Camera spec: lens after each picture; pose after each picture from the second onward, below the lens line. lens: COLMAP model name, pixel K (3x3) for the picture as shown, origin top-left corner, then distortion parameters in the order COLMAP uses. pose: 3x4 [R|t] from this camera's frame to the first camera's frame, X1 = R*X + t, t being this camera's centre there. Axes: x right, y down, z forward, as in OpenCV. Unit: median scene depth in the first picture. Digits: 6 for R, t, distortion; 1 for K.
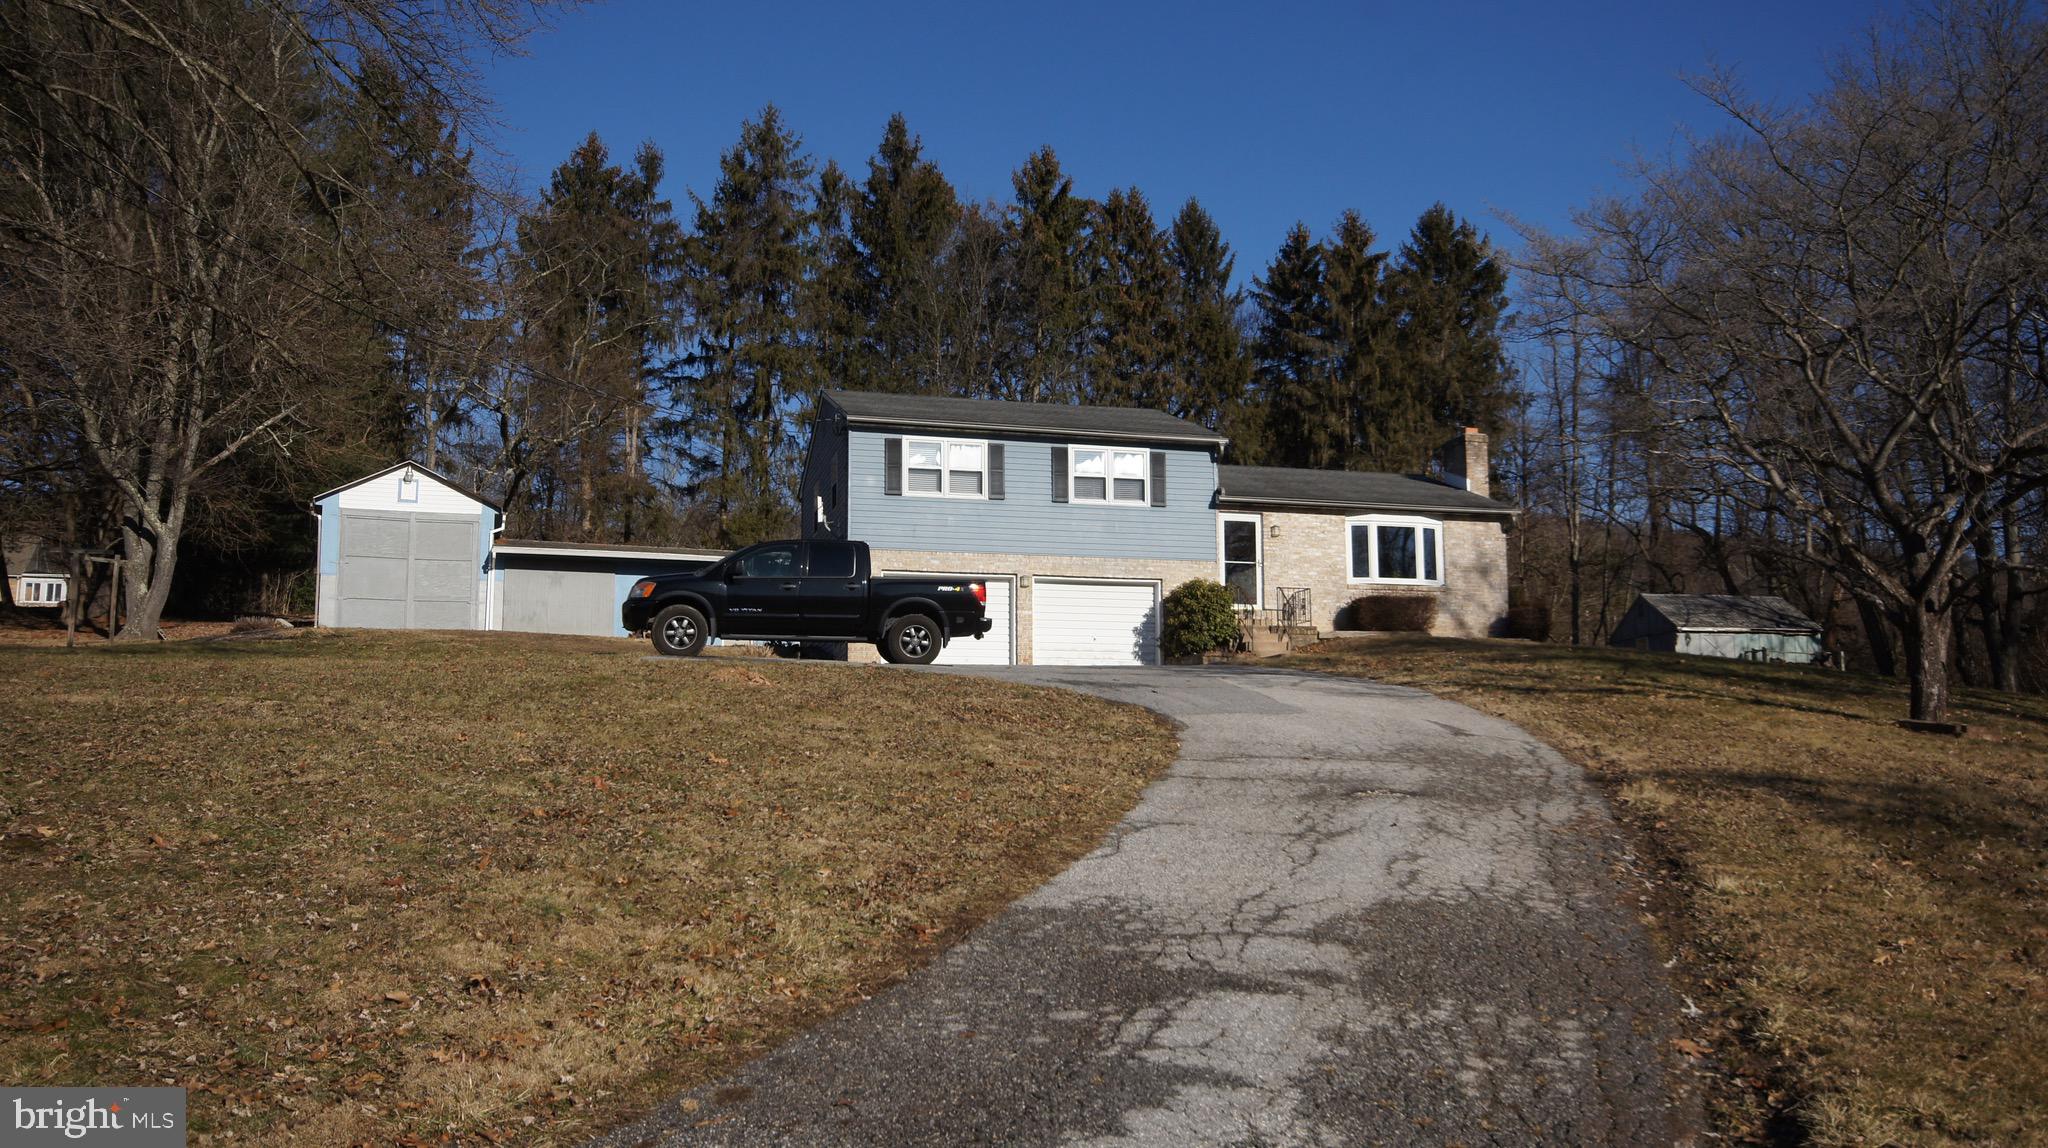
lens RADIAL K [[1668.9, 0, 1029.8], [0, 1668.9, 571.2], [0, 0, 1]] dist [0.009833, 0.034214]
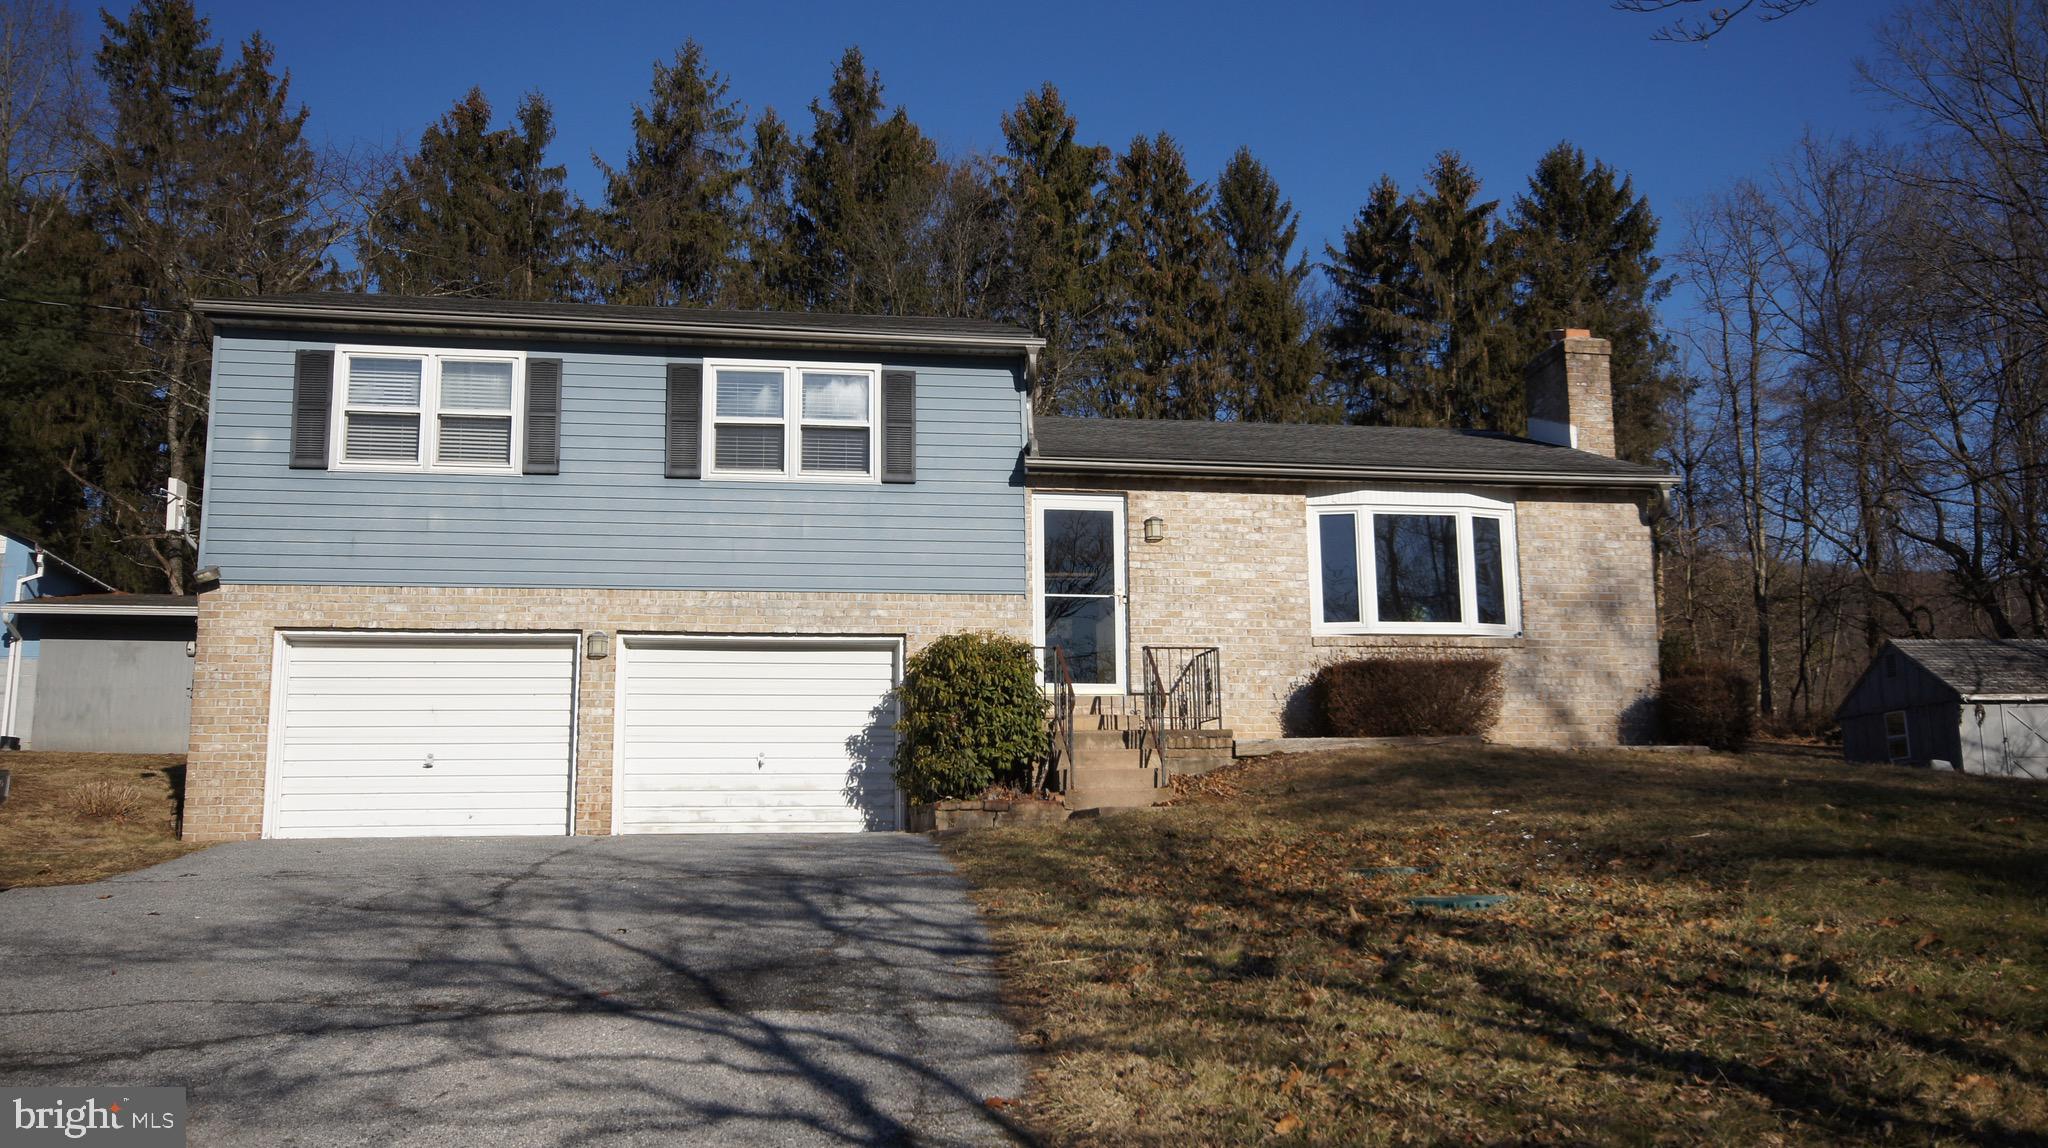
lens RADIAL K [[1668.9, 0, 1028.2], [0, 1668.9, 570.9], [0, 0, 1]] dist [0.009833, 0.034214]
pose [[0.995661, -0.024050, -0.089889, 0.119244], [0.021044, 0.999192, -0.034245, 0.002759], [0.090640, 0.032205, 0.995363, 0.402487]]
